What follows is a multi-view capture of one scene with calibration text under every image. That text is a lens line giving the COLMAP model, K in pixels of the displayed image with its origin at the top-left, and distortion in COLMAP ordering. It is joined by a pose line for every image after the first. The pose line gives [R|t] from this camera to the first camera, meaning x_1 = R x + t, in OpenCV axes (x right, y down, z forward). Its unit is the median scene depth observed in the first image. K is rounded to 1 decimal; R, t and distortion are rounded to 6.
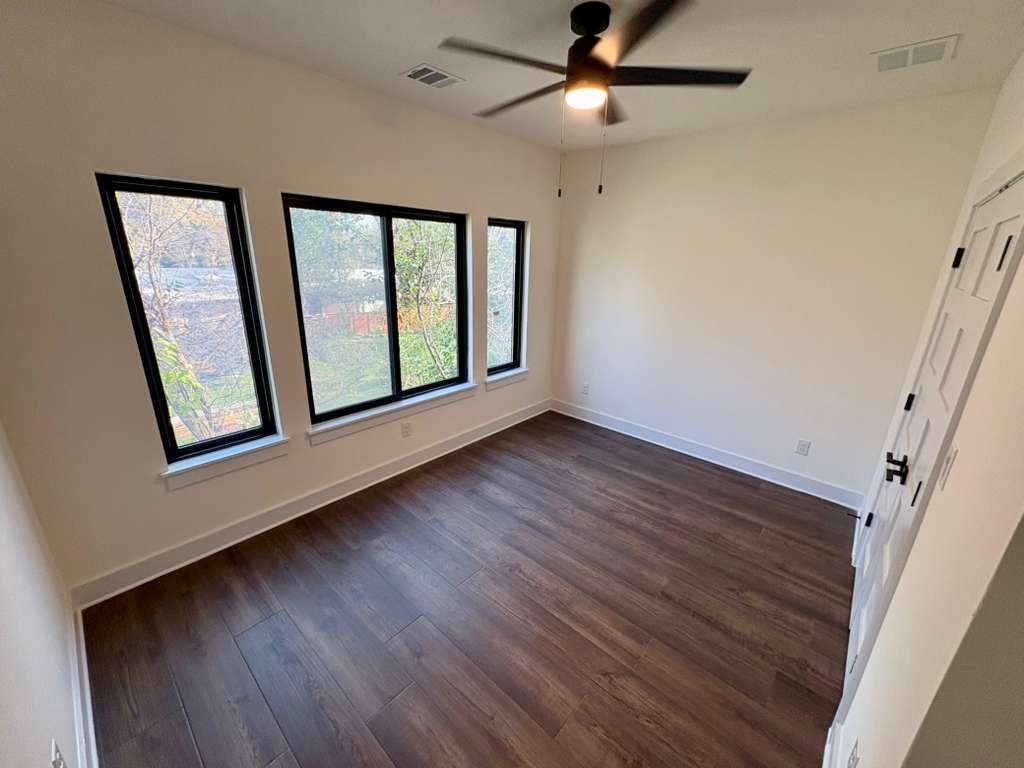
lens RADIAL K [[403.9, 0, 512.0], [0, 403.9, 384.0], [0, 0, 1]] dist [-0.001749, -0.000184]
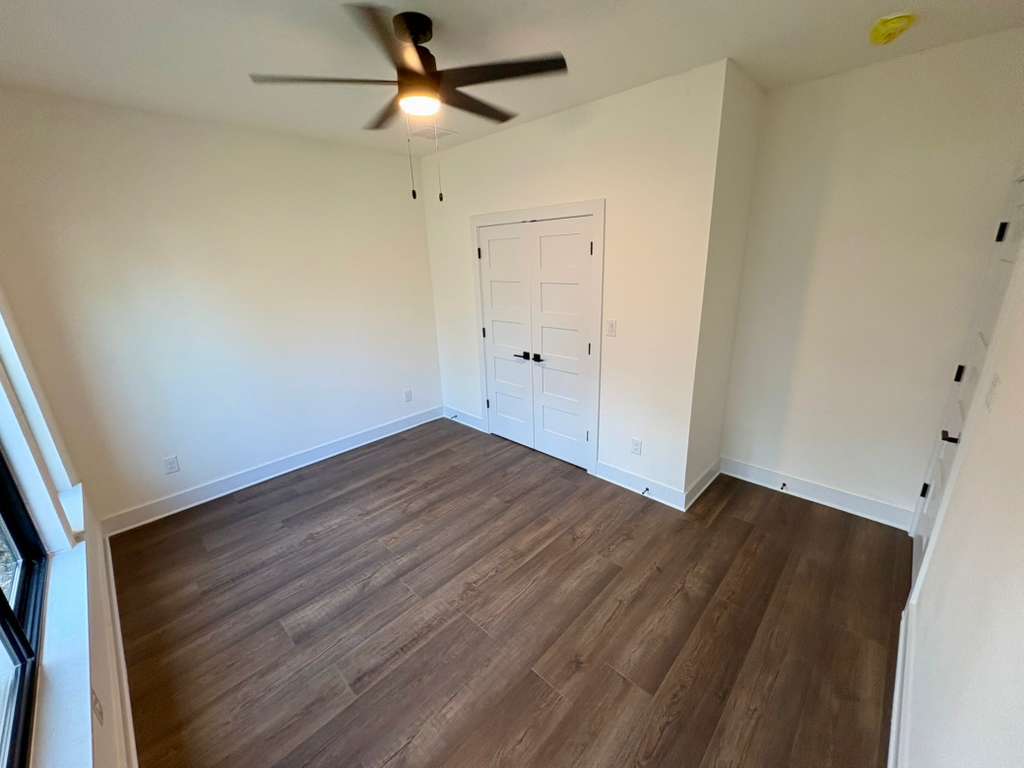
lens RADIAL K [[408.9, 0, 512.0], [0, 408.9, 384.0], [0, 0, 1]] dist [0.001060, 0.000542]
pose [[0.032740, -0.322996, 0.945834, -0.620652], [0.335889, 0.894855, 0.293961, -0.184701], [-0.941332, 0.308071, 0.137788, 0.521442]]
